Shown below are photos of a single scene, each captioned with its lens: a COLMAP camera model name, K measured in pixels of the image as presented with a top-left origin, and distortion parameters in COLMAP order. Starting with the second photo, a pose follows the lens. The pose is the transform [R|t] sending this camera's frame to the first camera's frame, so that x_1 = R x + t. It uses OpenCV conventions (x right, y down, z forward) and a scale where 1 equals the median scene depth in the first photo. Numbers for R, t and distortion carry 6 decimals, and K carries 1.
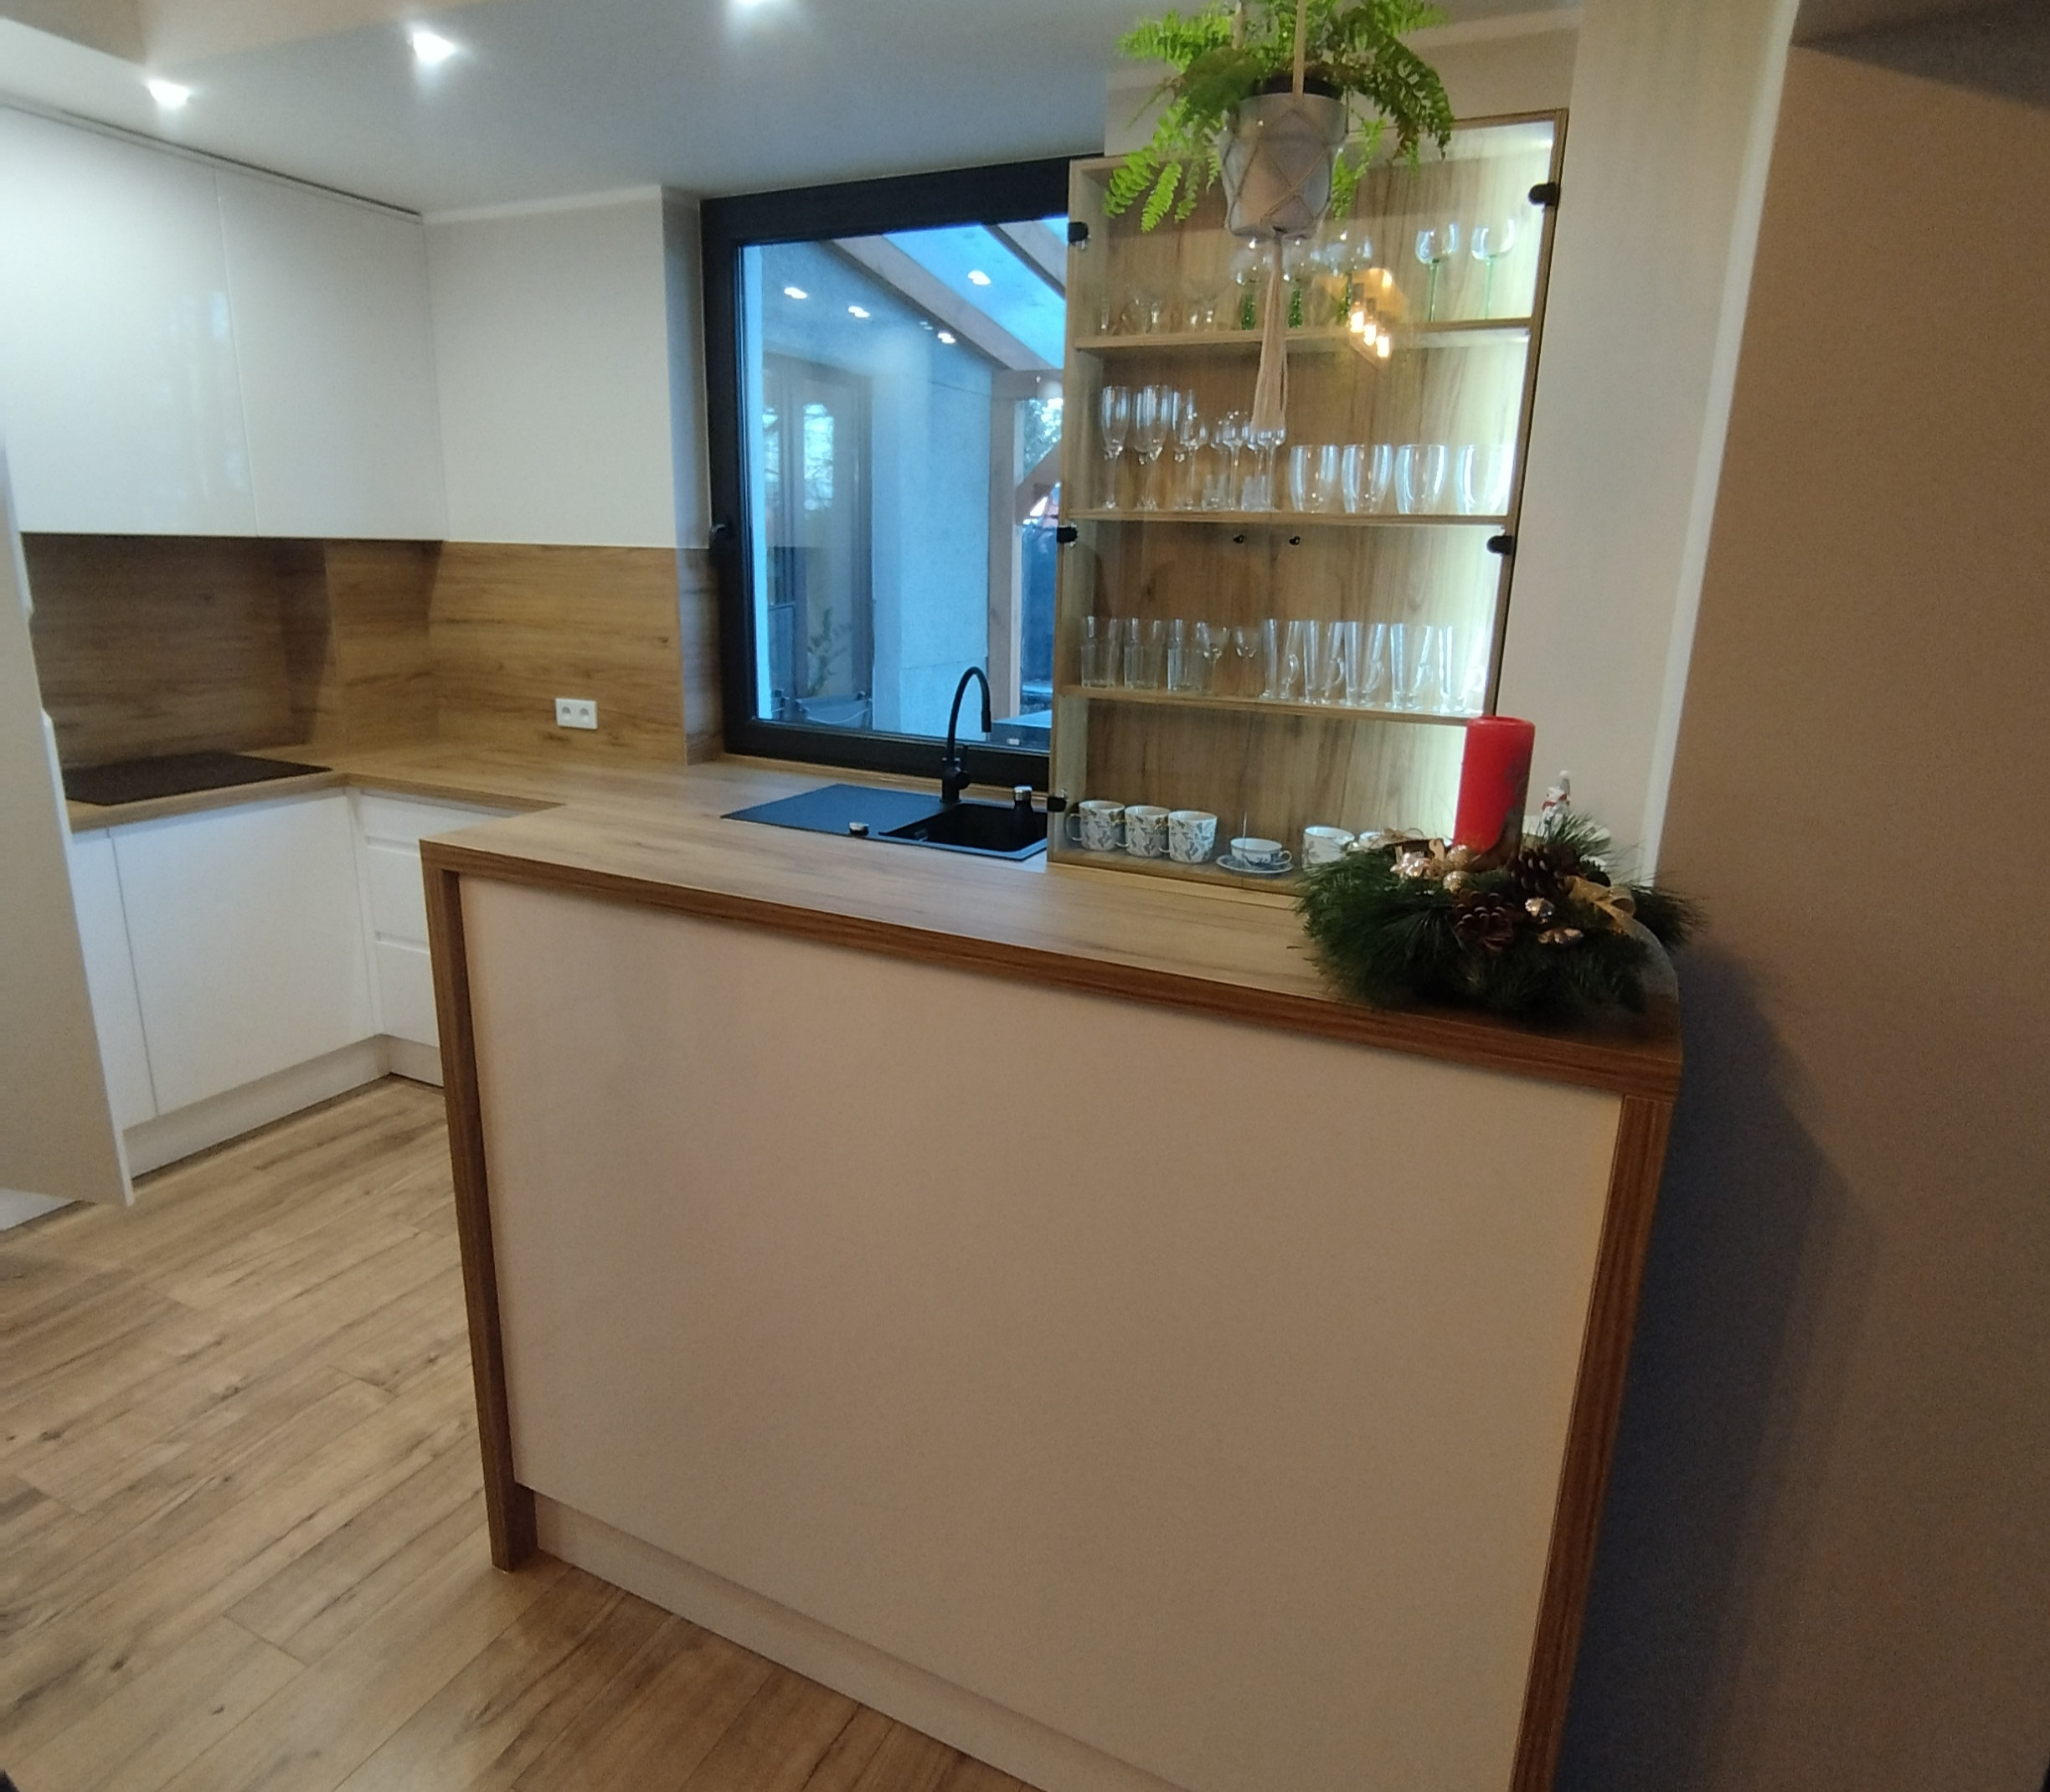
lens RADIAL K [[1233.2, 0, 1025.0], [0, 1233.2, 896.0], [0, 0, 1]] dist [-0.014400, 0.000982]
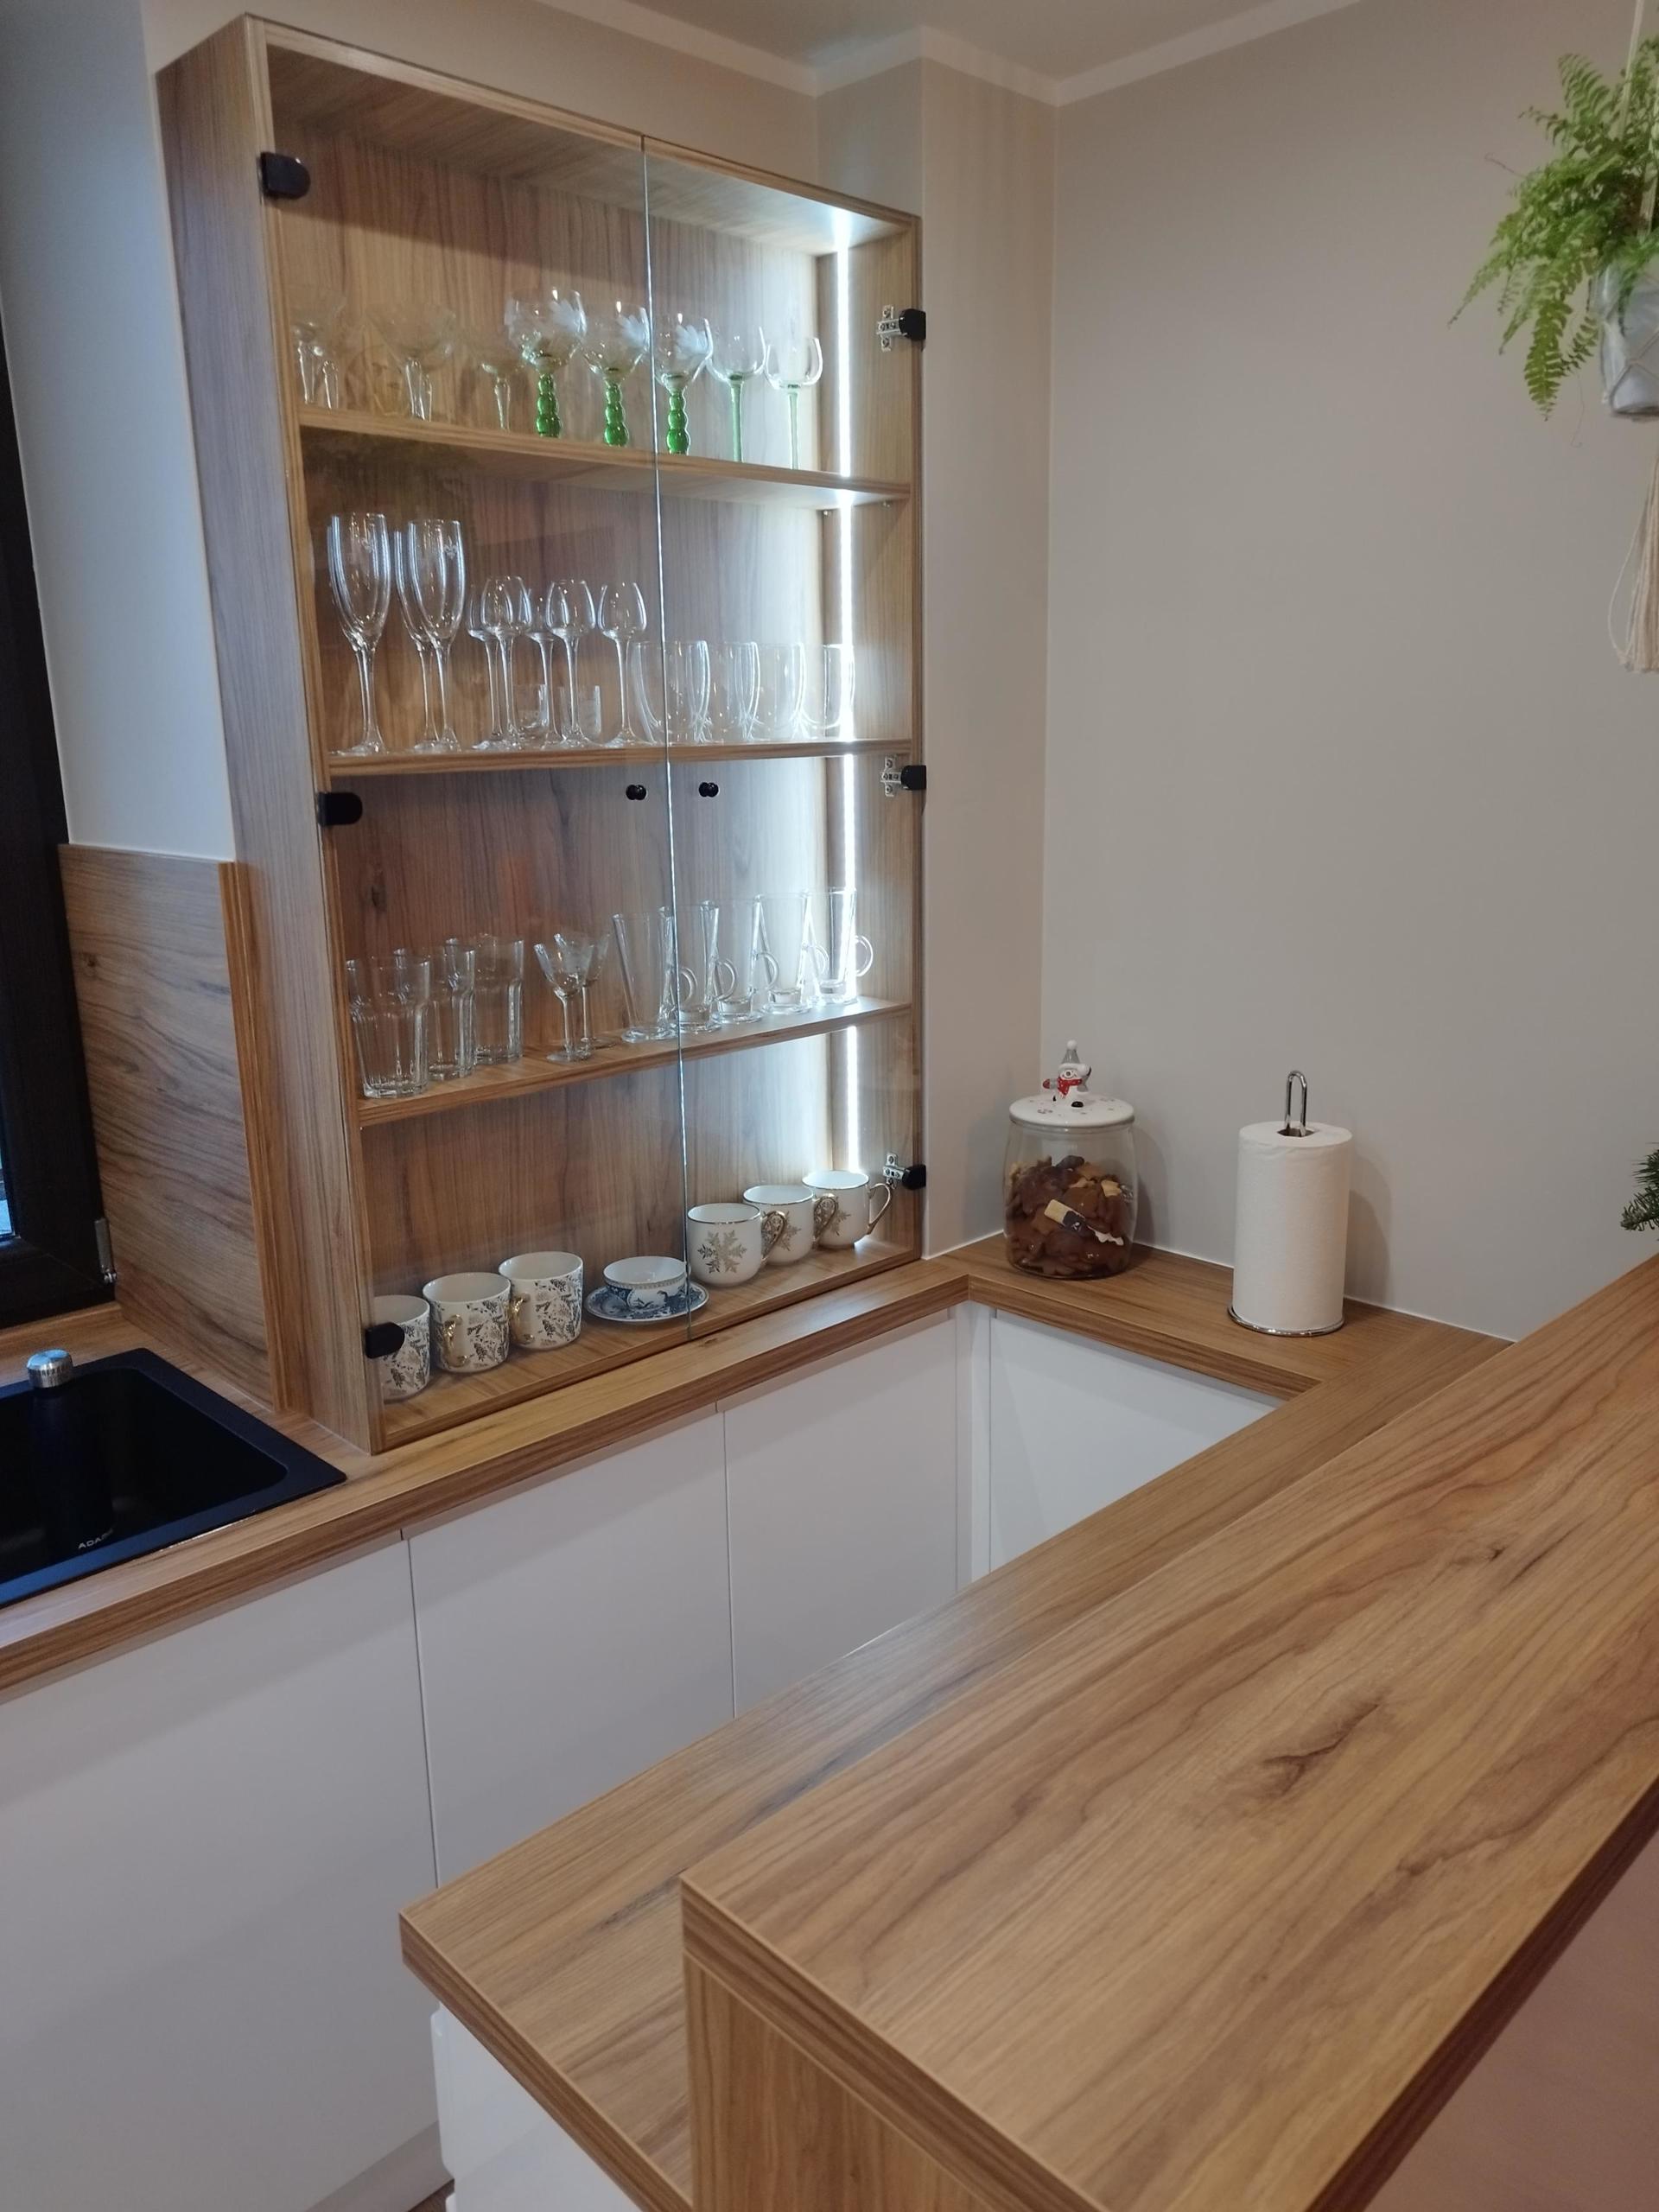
lens RADIAL K [[1606.3, 0, 829.5], [0, 1606.3, 1106.0], [0, 0, 1]] dist [0.040769, -0.041765]
pose [[0.351205, -0.251725, 0.901826, -0.343689], [0.277334, 0.947927, 0.156588, -0.156216], [-0.894282, 0.195113, 0.402729, 0.405186]]
